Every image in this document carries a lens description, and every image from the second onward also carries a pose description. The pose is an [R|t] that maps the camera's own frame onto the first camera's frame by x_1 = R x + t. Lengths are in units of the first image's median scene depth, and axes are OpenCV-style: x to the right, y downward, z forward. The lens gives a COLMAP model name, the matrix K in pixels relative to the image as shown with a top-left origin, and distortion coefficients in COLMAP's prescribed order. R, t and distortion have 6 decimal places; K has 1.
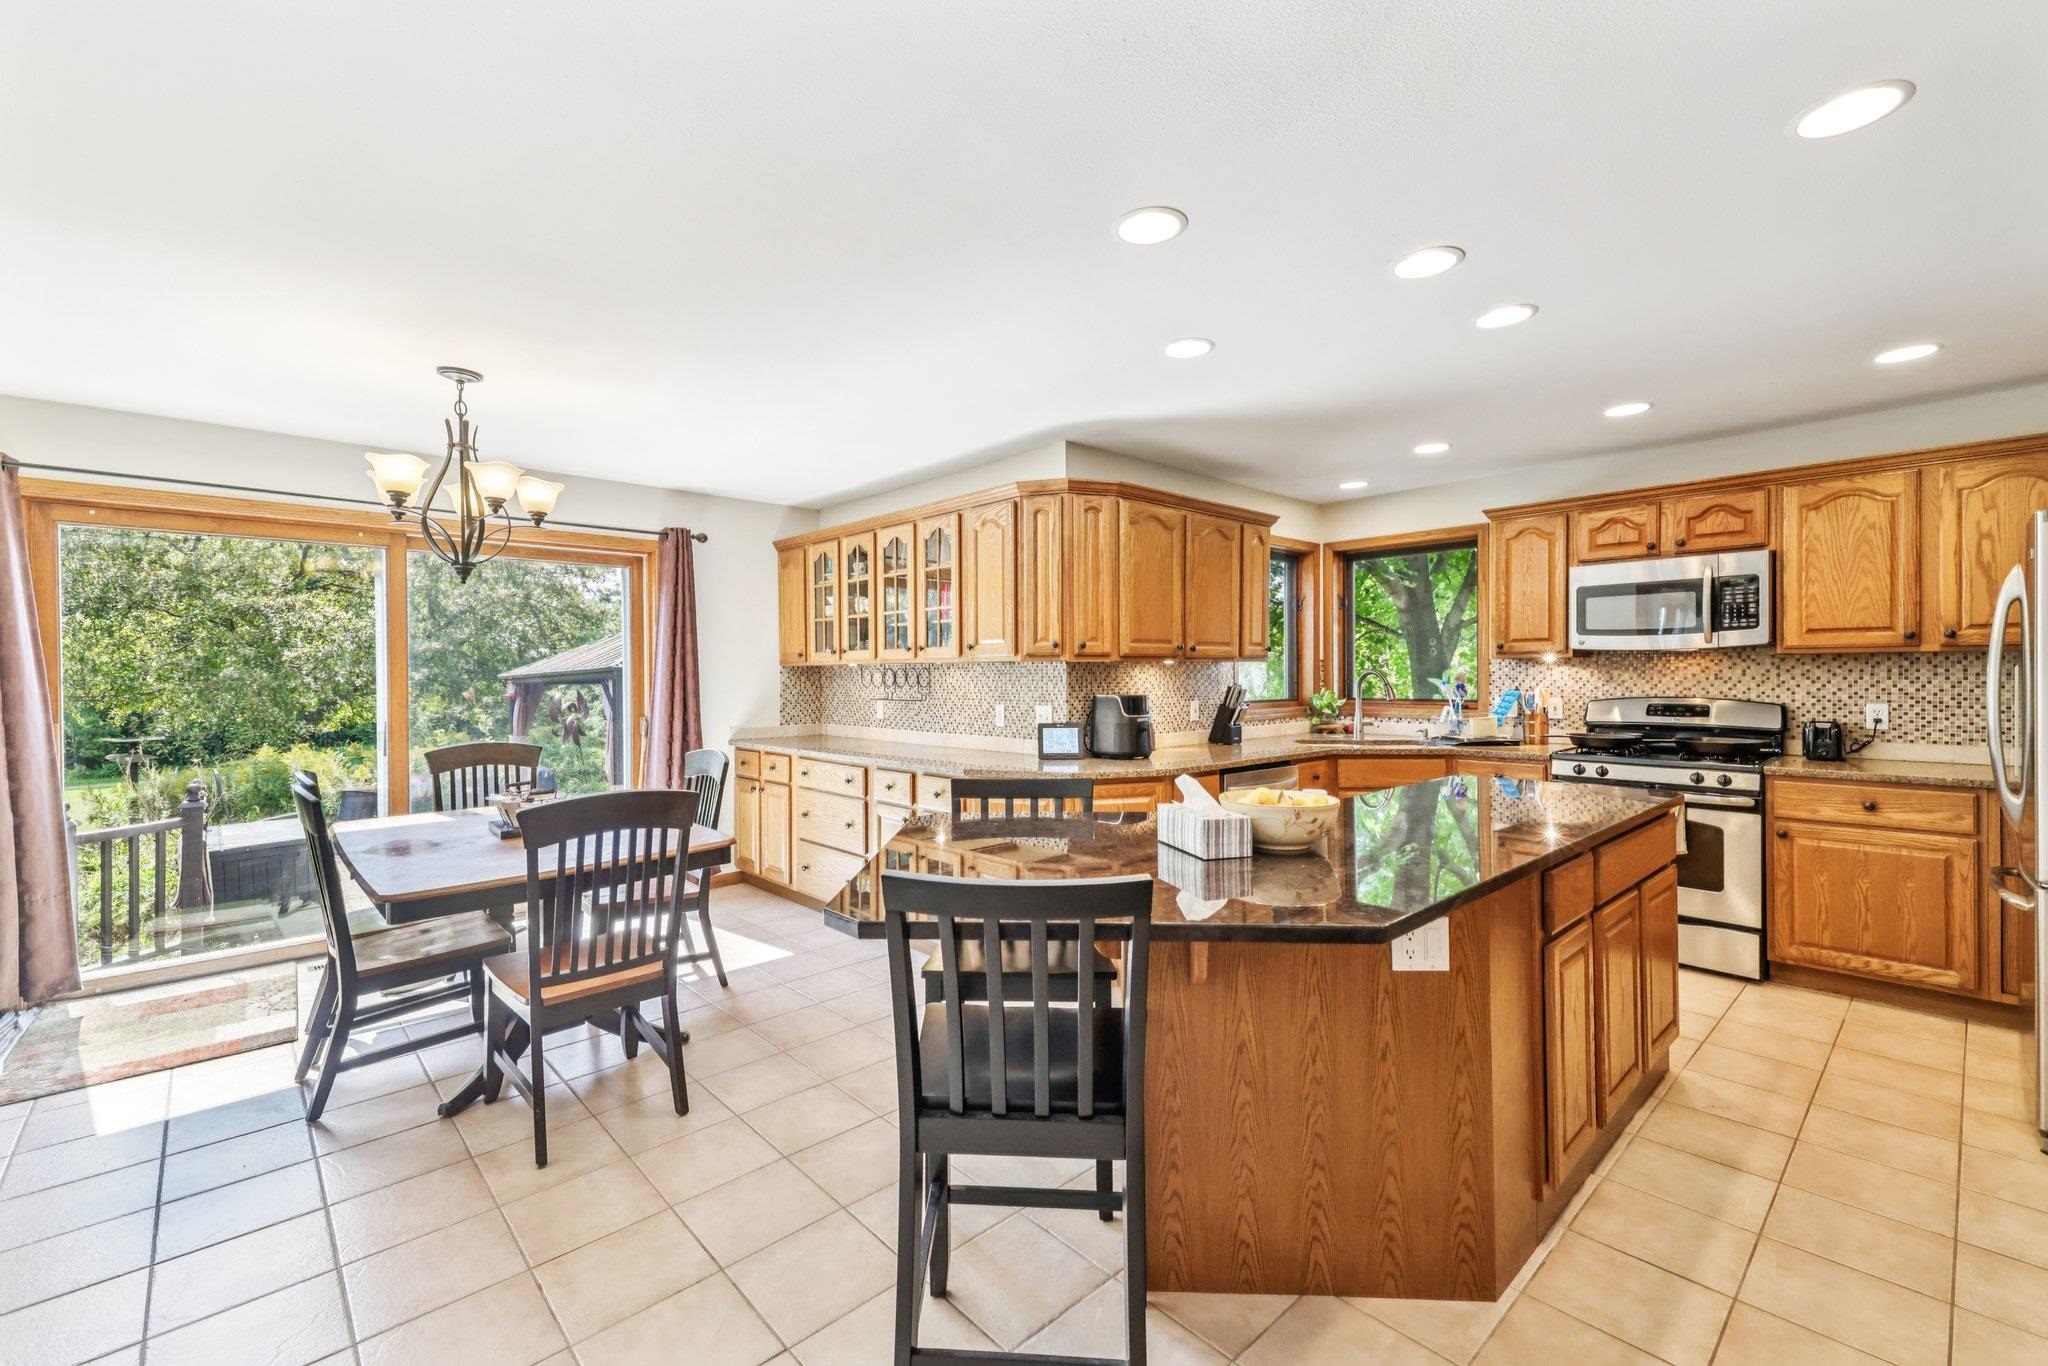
lens RADIAL K [[861.1, 0, 1030.8], [0, 861.1, 680.1], [0, 0, 1]] dist [0.039852, -0.001117]
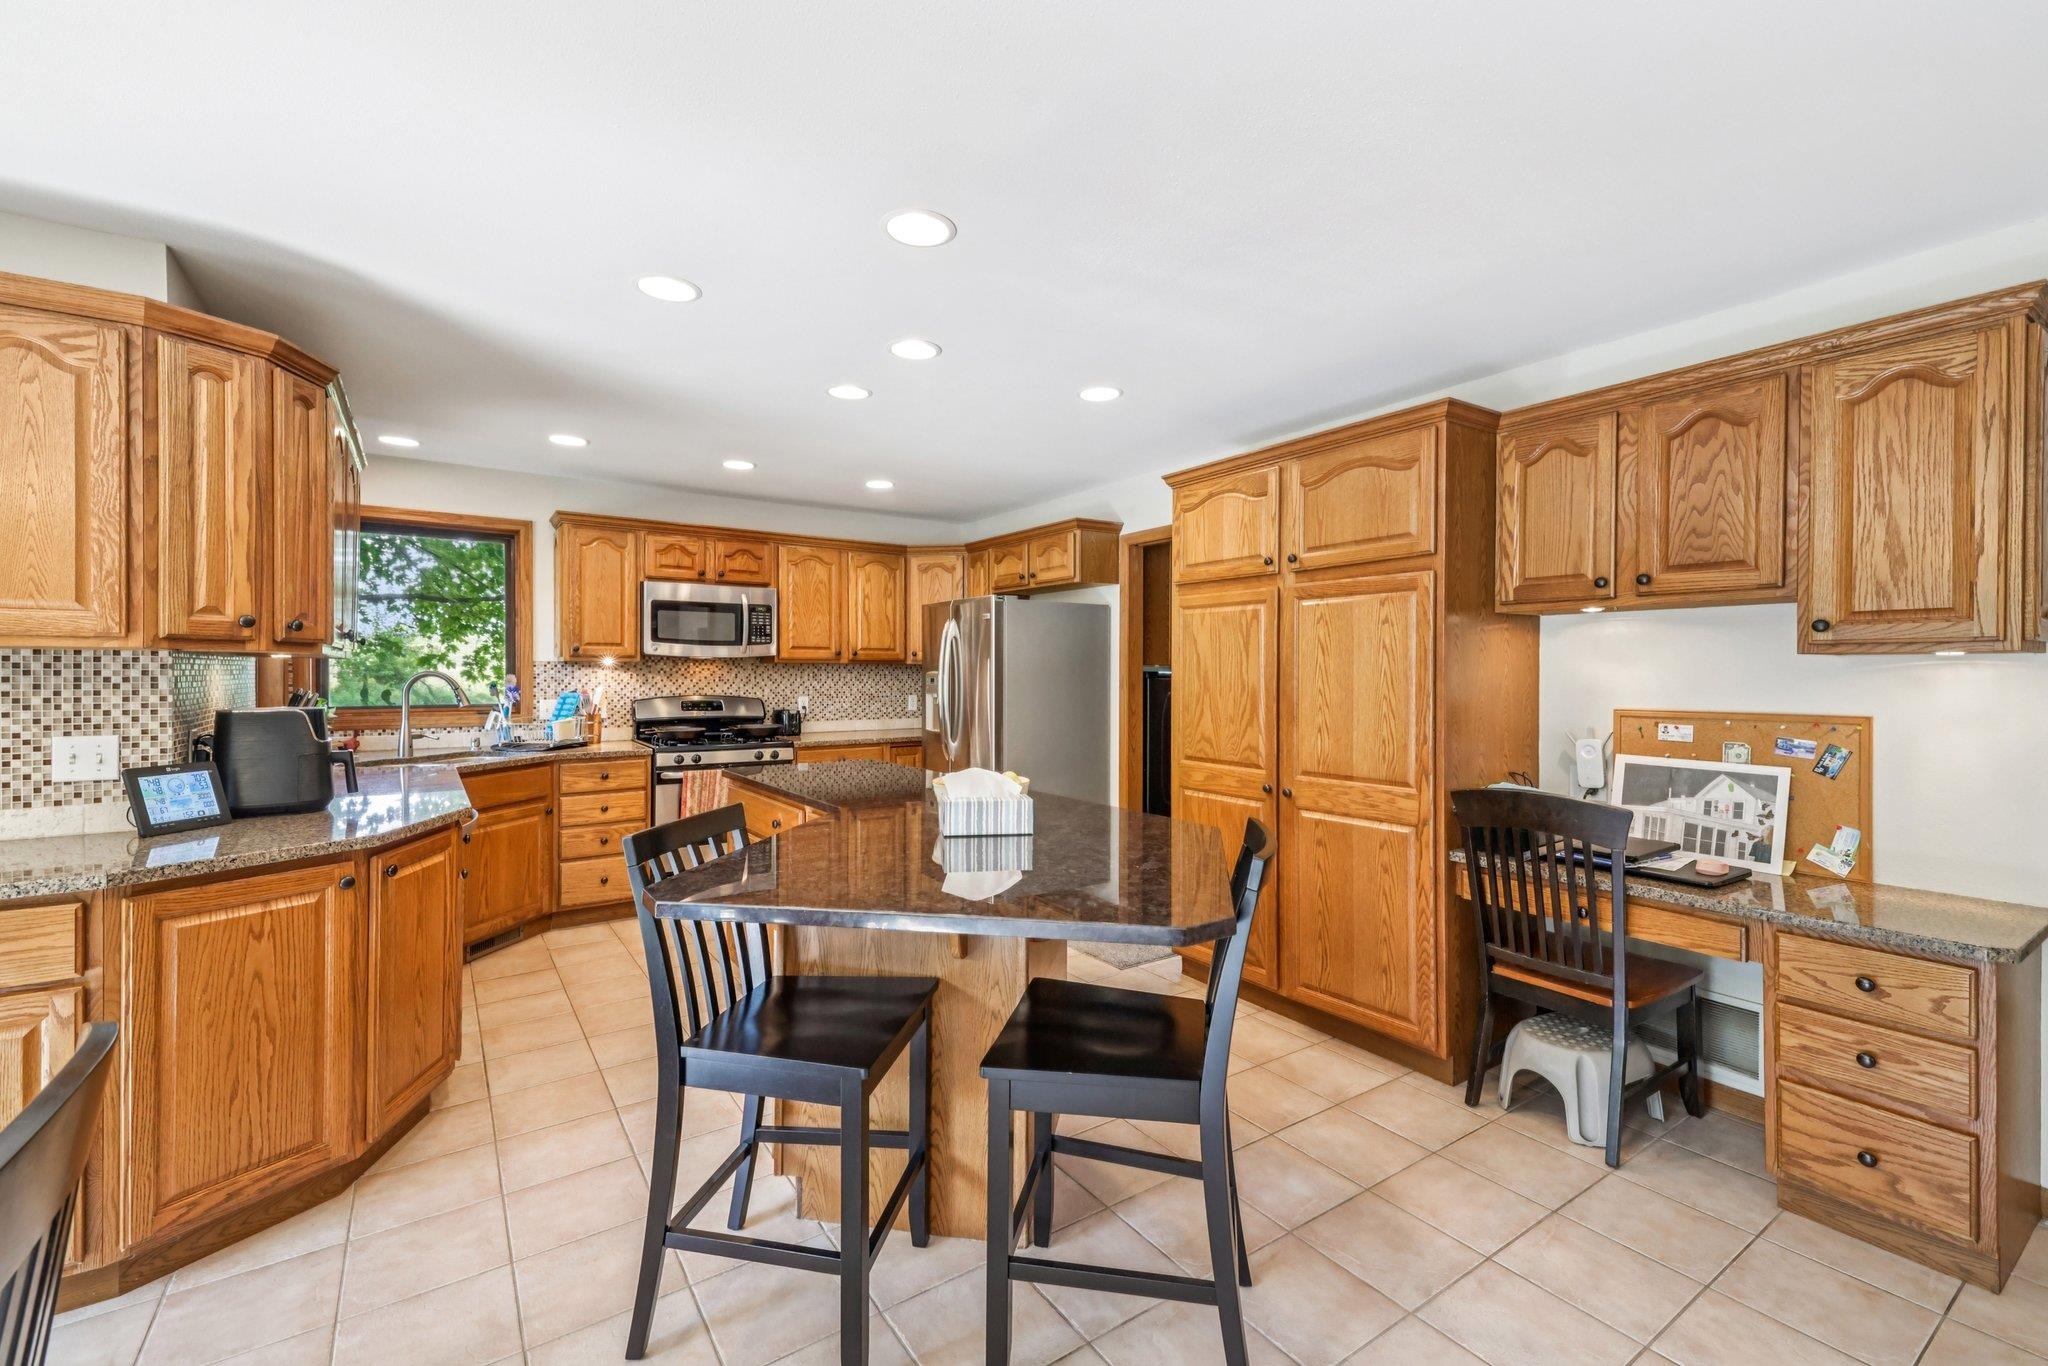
lens RADIAL K [[861.1, 0, 1032.5], [0, 861.1, 677.2], [0, 0, 1]] dist [0.039852, -0.001117]
pose [[0.134077, 0.002517, 0.990968, -0.450225], [0.006978, 0.999970, -0.003484, 0.001060], [-0.990946, 0.007383, 0.134055, 0.393671]]
